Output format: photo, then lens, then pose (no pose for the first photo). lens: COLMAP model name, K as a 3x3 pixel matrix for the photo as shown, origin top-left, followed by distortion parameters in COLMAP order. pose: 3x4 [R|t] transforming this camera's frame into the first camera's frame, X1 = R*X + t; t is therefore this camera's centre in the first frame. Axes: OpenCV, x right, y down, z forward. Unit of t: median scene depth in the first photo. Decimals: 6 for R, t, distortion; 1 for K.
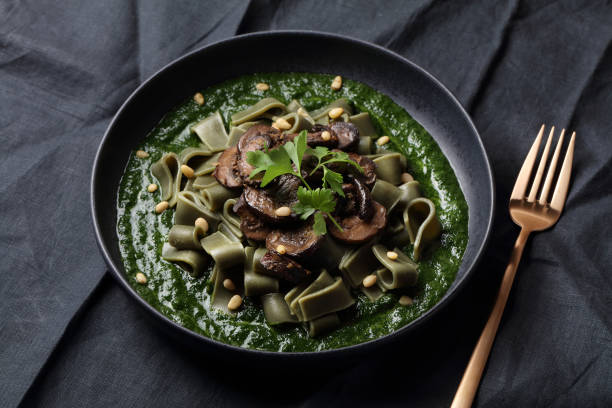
lens RADIAL K [[1787.8, 0, 306.0], [0, 1787.8, 204.0], [0, 0, 1]] dist [0.031296, -1.264107]
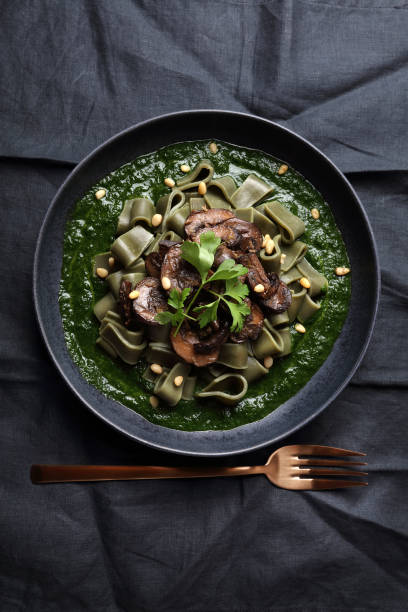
lens RADIAL K [[557.3, 0, 204.0], [0, 557.3, 306.0], [0, 0, 1]] dist [-0.003595, 0.111726]
pose [[0.361704, 0.929750, -0.068806, 0.032466], [-0.791665, 0.345285, 0.504029, -0.179948], [0.492379, -0.127838, 0.860941, 0.671764]]
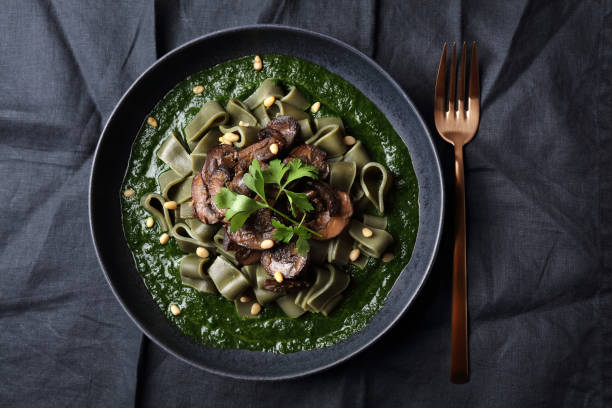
lens RADIAL K [[557.3, 0, 306.0], [0, 557.3, 204.0], [0, 0, 1]] dist [-0.003595, 0.111726]
pose [[0.936313, -0.347686, -0.049310, 0.033982], [0.322314, 0.795131, 0.513693, -0.176949], [-0.139396, -0.496871, 0.856556, 0.679577]]
